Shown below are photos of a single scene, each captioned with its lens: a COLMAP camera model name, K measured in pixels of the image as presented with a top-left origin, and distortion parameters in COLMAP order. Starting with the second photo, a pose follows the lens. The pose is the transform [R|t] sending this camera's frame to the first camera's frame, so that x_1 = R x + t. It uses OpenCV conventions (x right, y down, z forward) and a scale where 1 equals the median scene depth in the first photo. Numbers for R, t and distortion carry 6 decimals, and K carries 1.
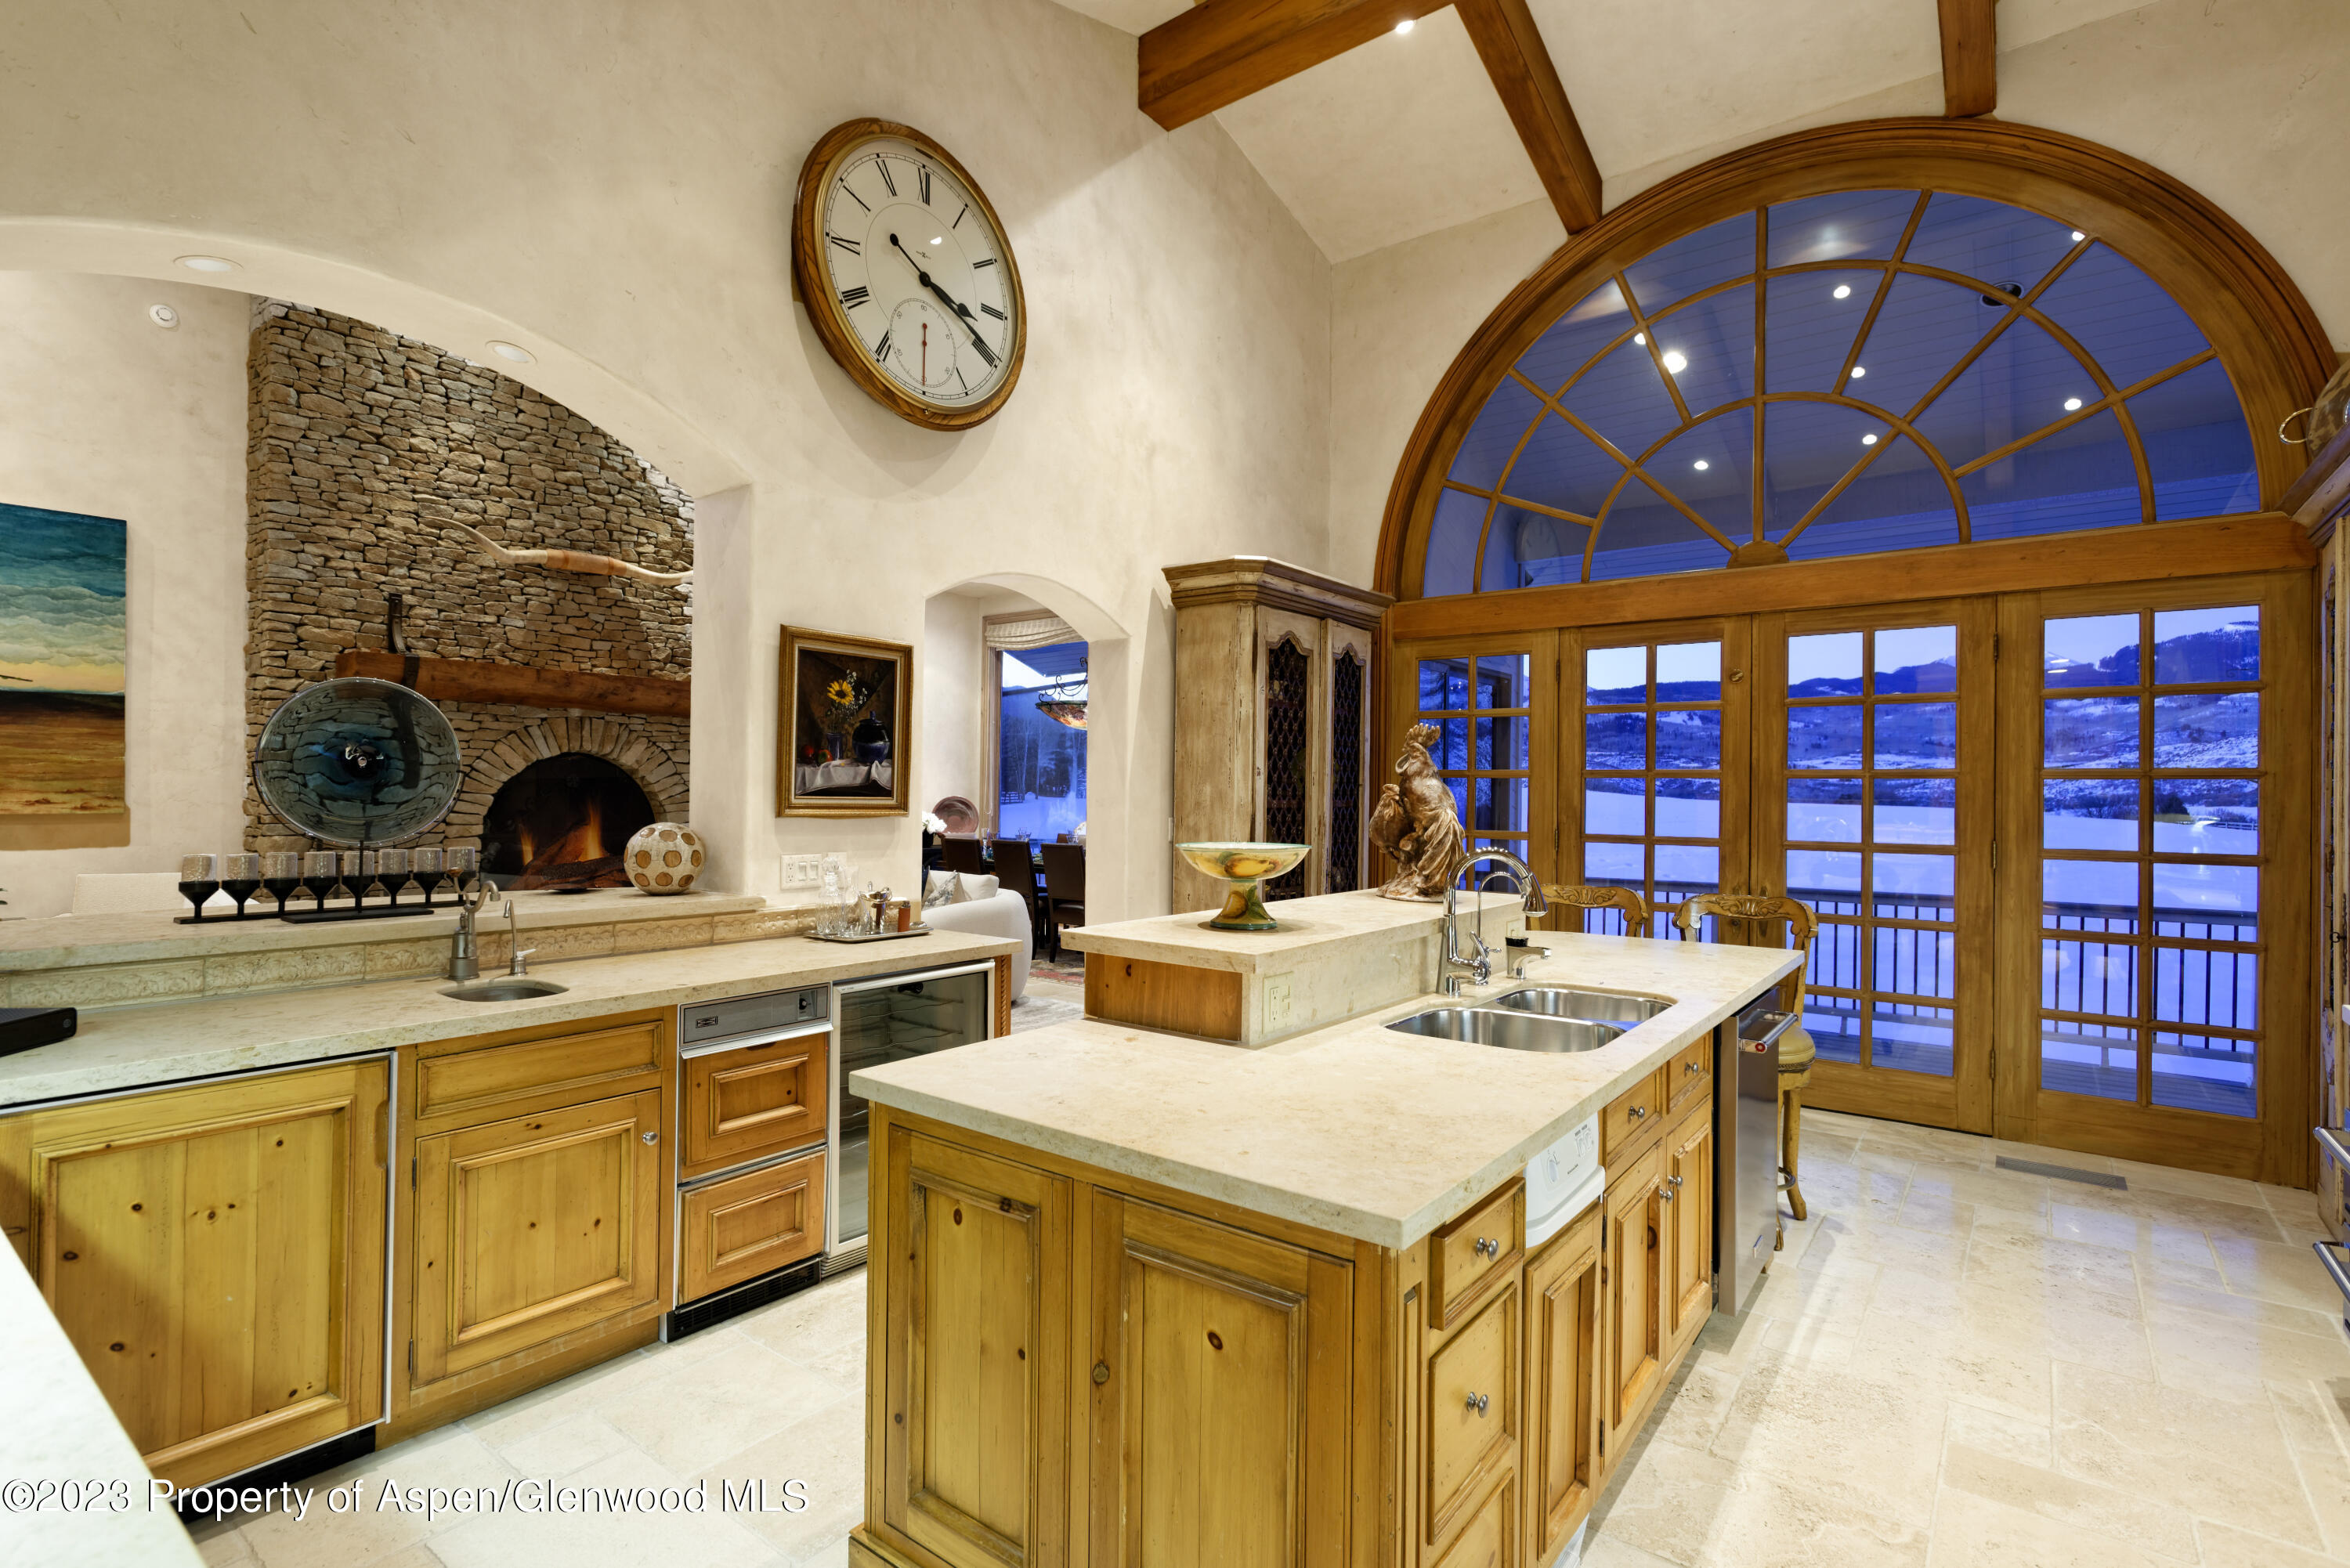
lens RADIAL K [[1127.3, 0, 1170.1], [0, 1127.3, 787.9], [0, 0, 1]] dist [0.002215, 0.000084]
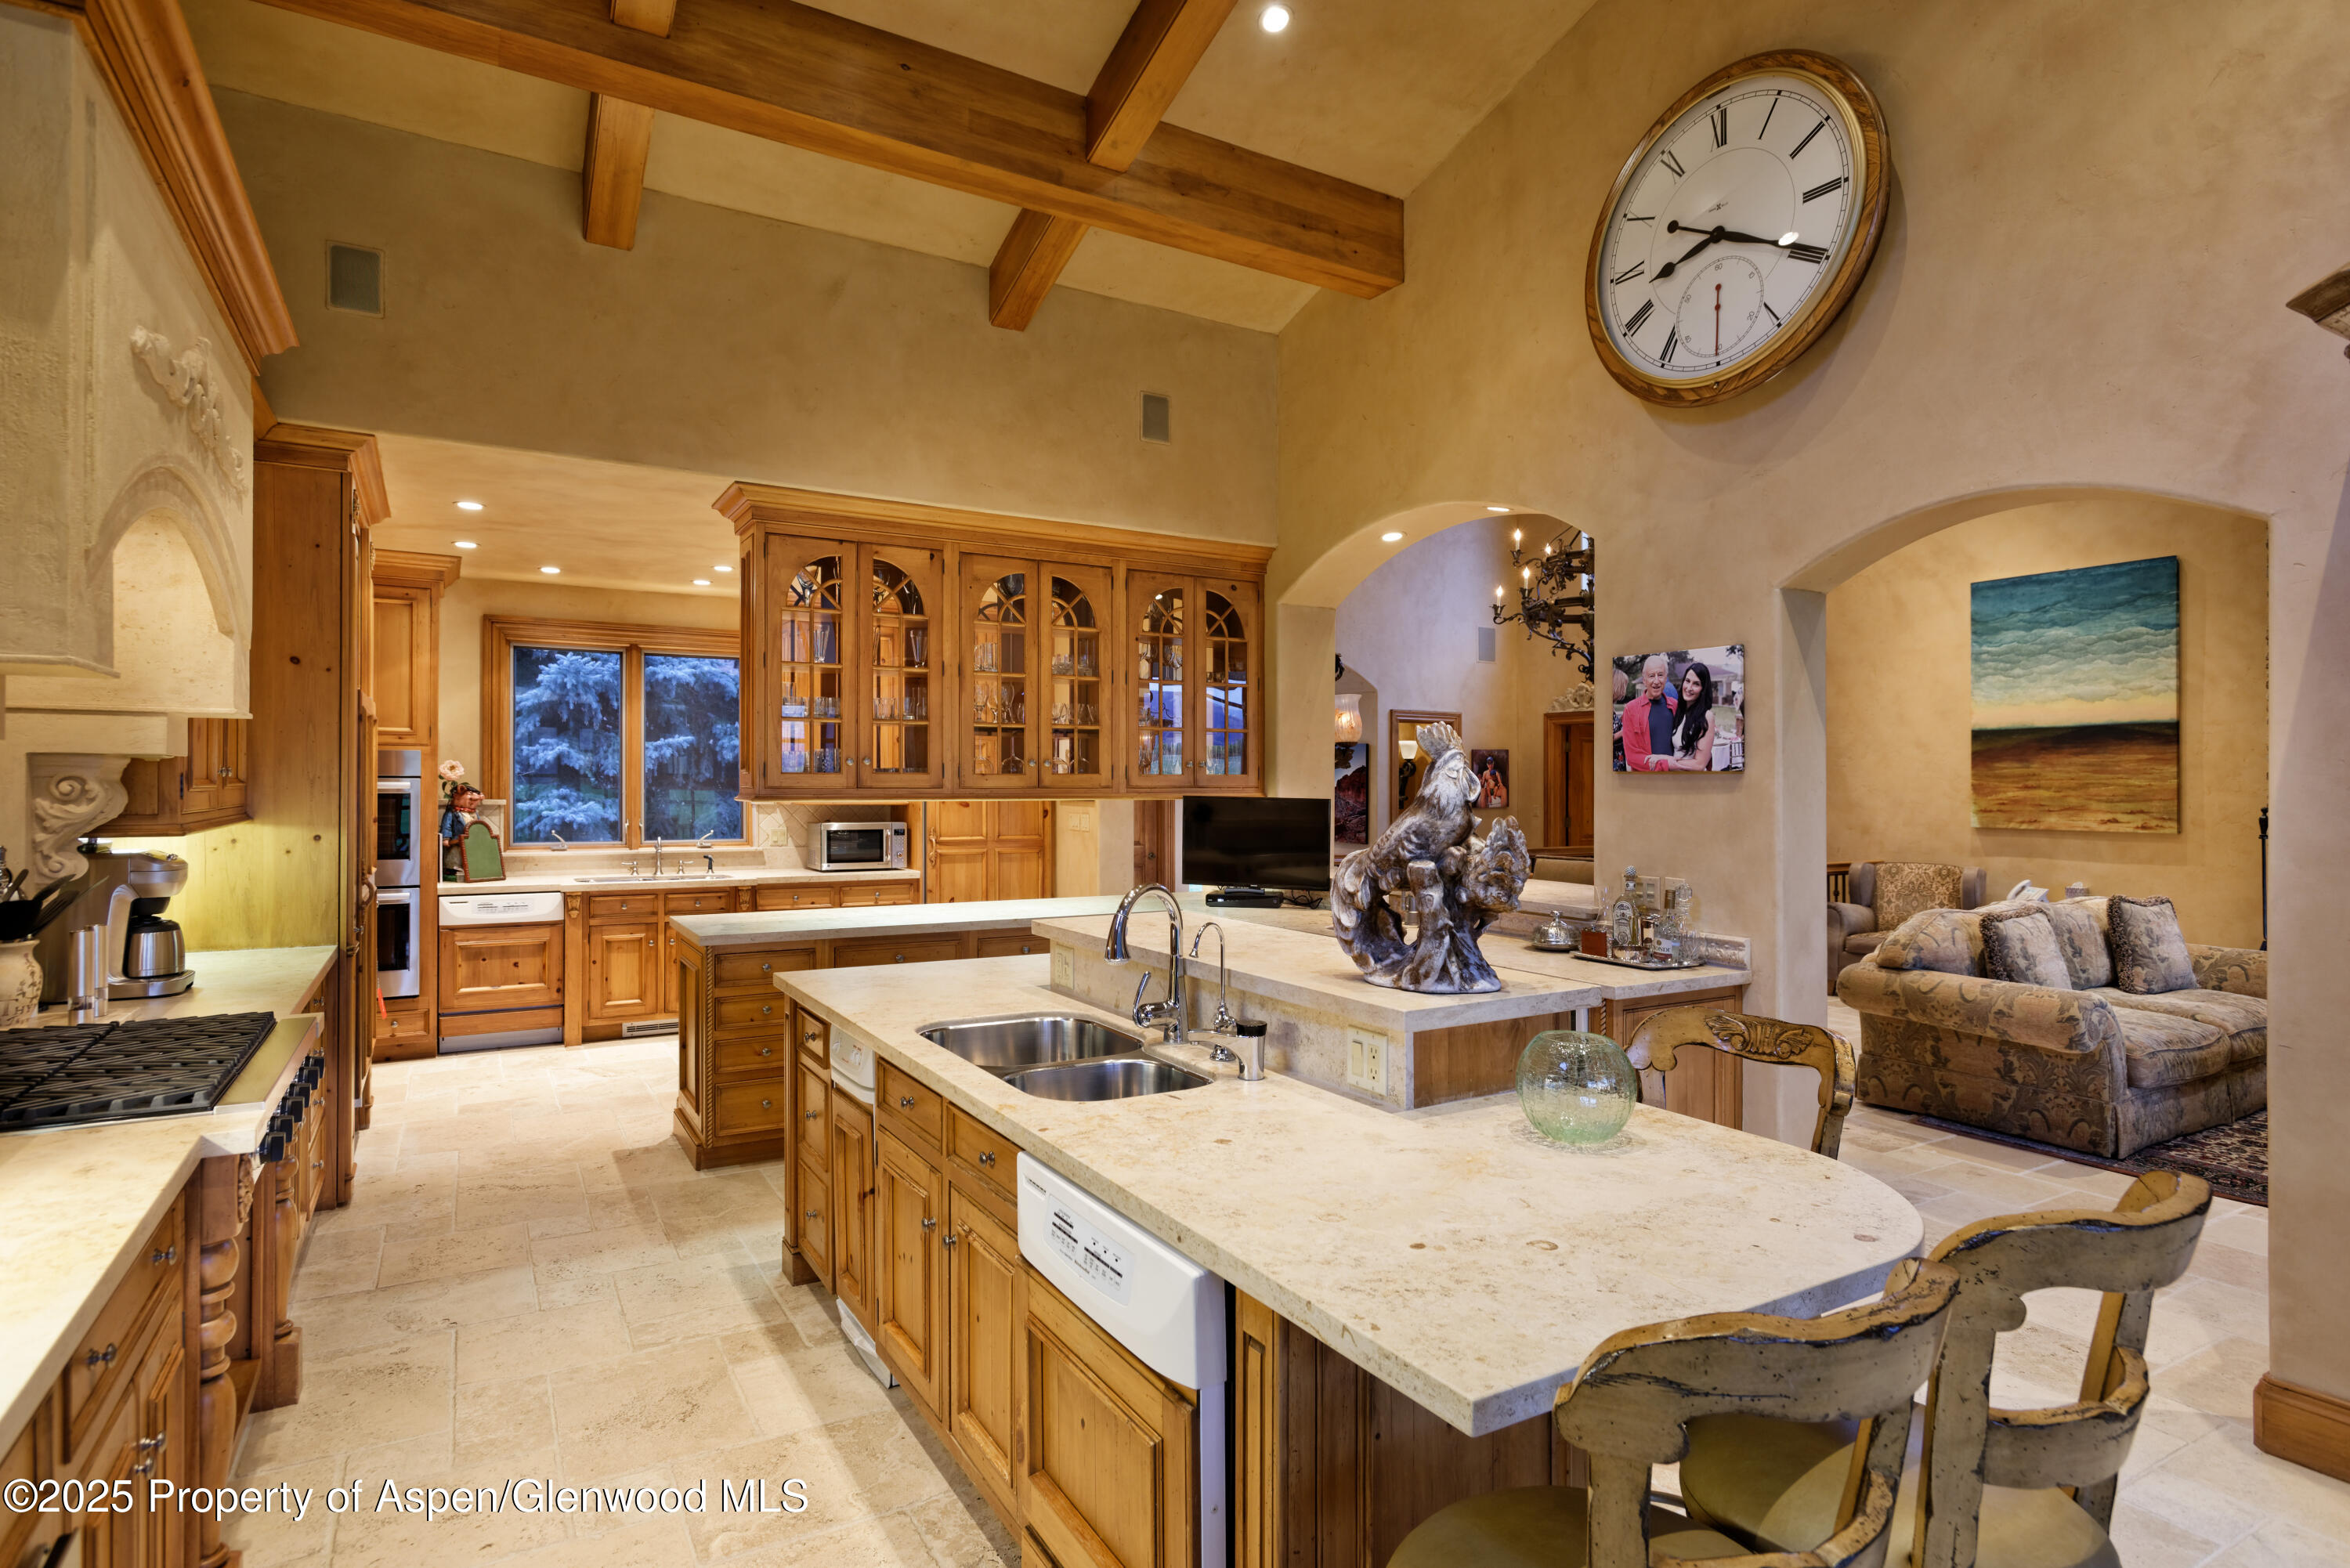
lens RADIAL K [[1232.6, 0, 1178.9], [0, 1232.6, 780.7], [0, 0, 1]] dist [0.002748, 0.000273]
pose [[-0.376199, -0.014189, -0.926430, 0.506174], [-0.007852, 0.999896, -0.012125, -0.005853], [0.926506, 0.002713, -0.376271, 0.595156]]
